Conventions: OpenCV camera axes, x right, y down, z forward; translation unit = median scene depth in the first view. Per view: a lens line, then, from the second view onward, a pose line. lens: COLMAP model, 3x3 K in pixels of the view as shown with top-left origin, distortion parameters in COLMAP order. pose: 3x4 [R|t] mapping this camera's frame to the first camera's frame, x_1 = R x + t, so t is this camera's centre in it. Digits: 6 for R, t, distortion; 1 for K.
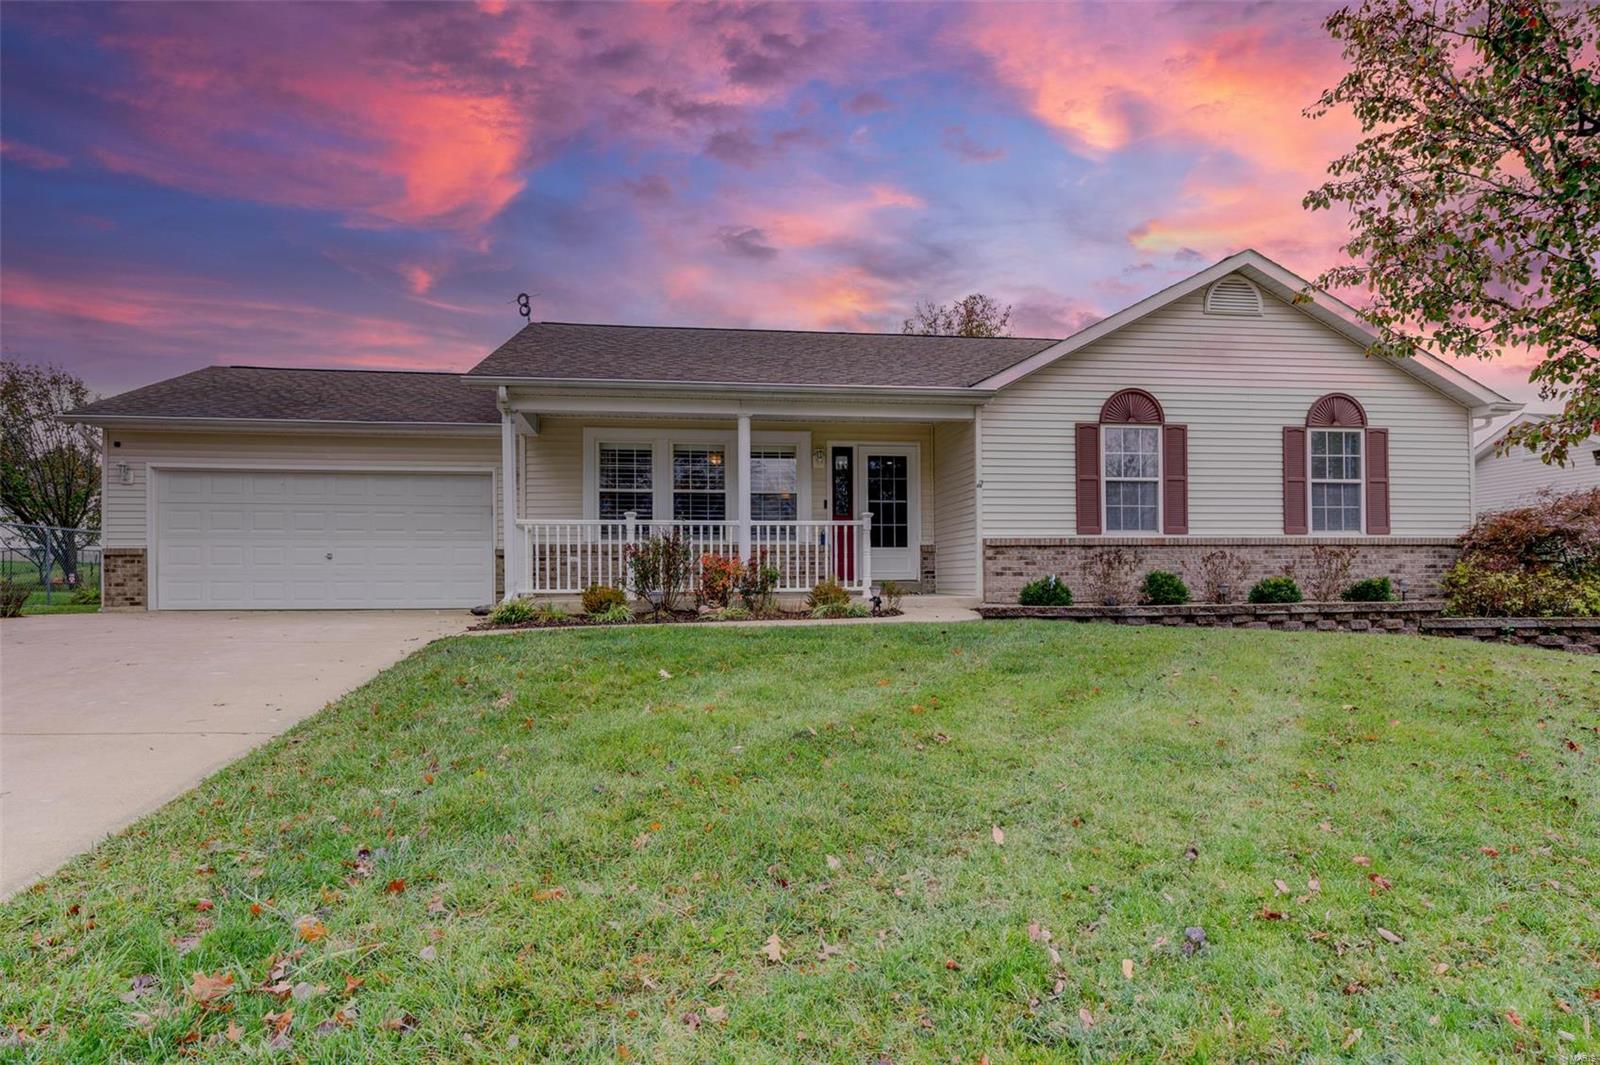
lens RADIAL K [[898.9, 0, 784.5], [0, 898.9, 568.7], [0, 0, 1]] dist [0.001964, 0.000073]
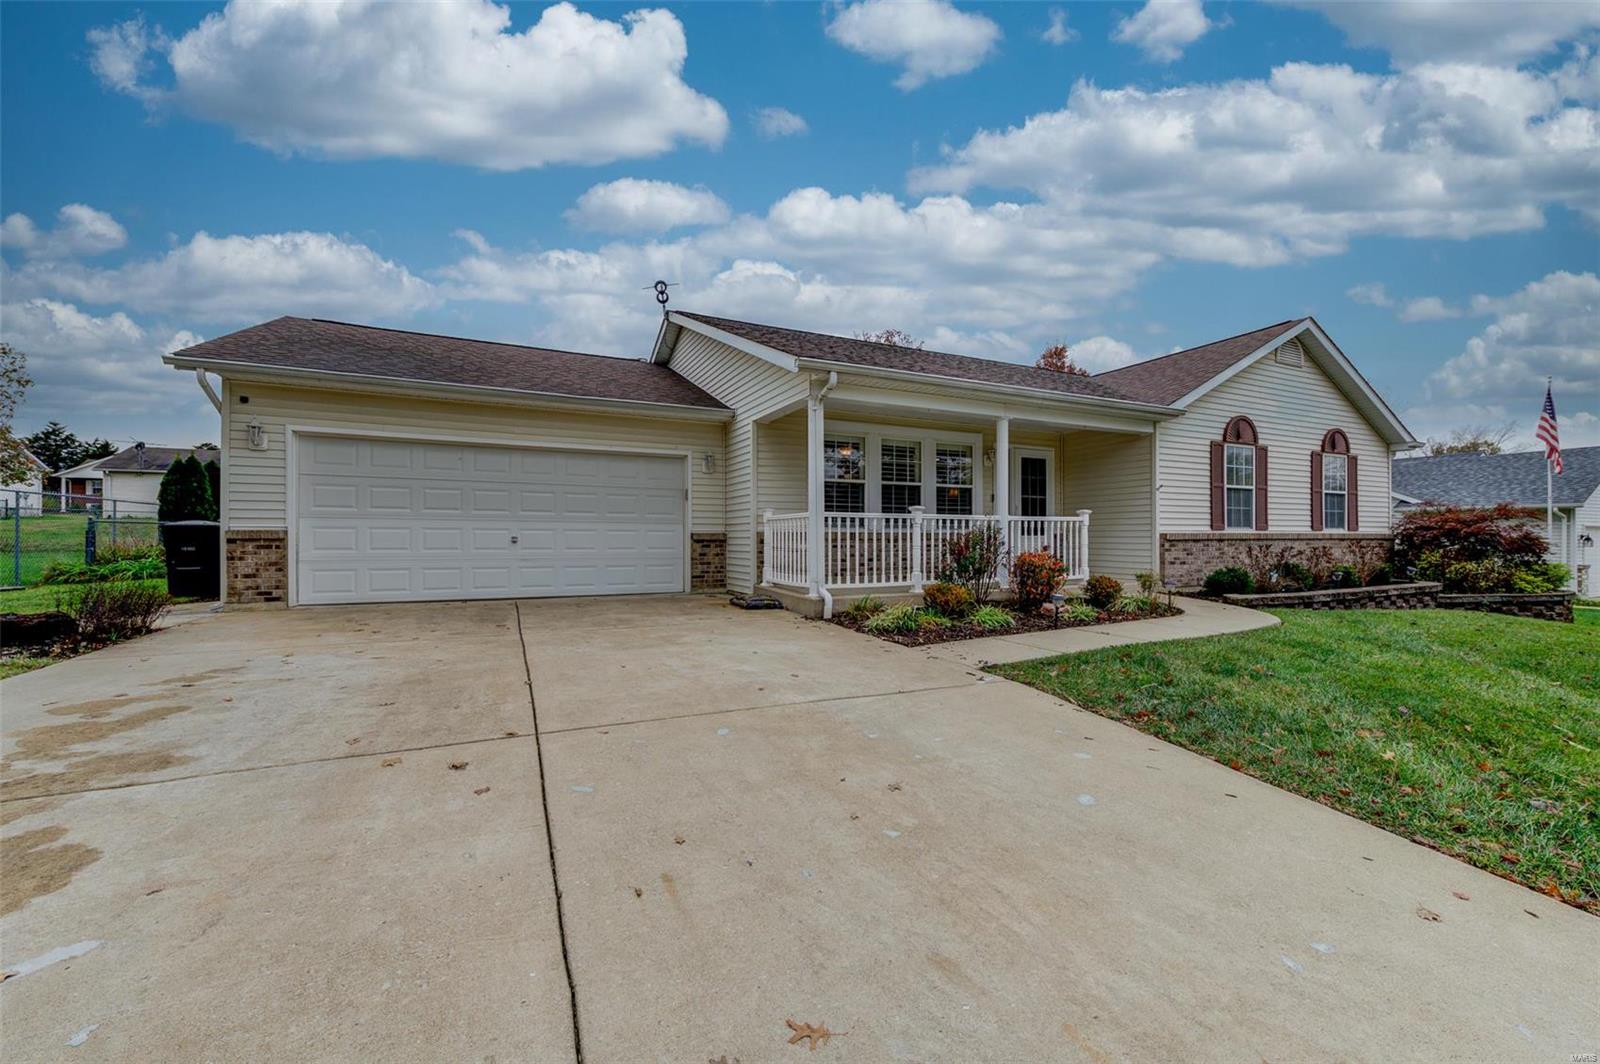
lens RADIAL K [[643.4, 0, 801.2], [0, 643.4, 540.6], [0, 0, 1]] dist [0.012137, 0.000163]
pose [[0.949662, 0.006848, 0.313203, -0.487029], [-0.011615, 0.999843, 0.013358, -0.028771], [-0.313062, -0.016323, 0.949592, 0.322265]]
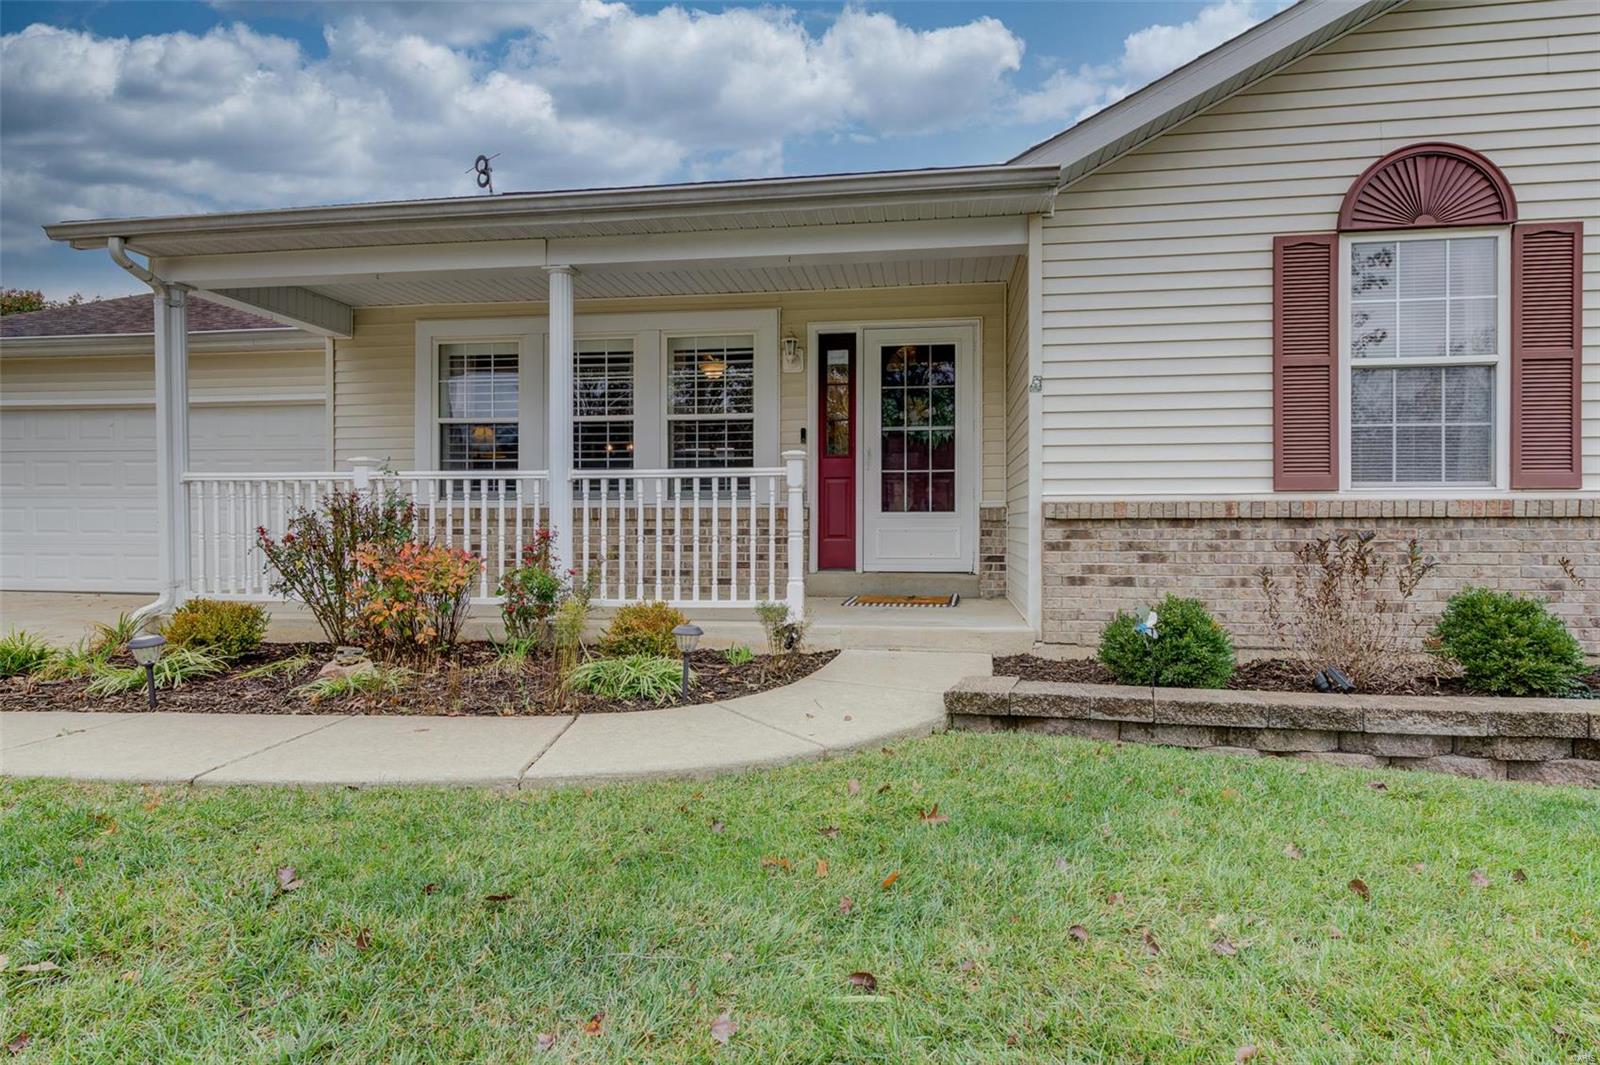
lens RADIAL K [[898.9, 0, 793.4], [0, 898.9, 524.5], [0, 0, 1]] dist [0.001964, 0.000073]
pose [[0.958380, 0.007170, -0.285404, 0.223120], [-0.001560, 0.999801, 0.019879, -0.030433], [0.285490, -0.018606, 0.958201, 0.506311]]
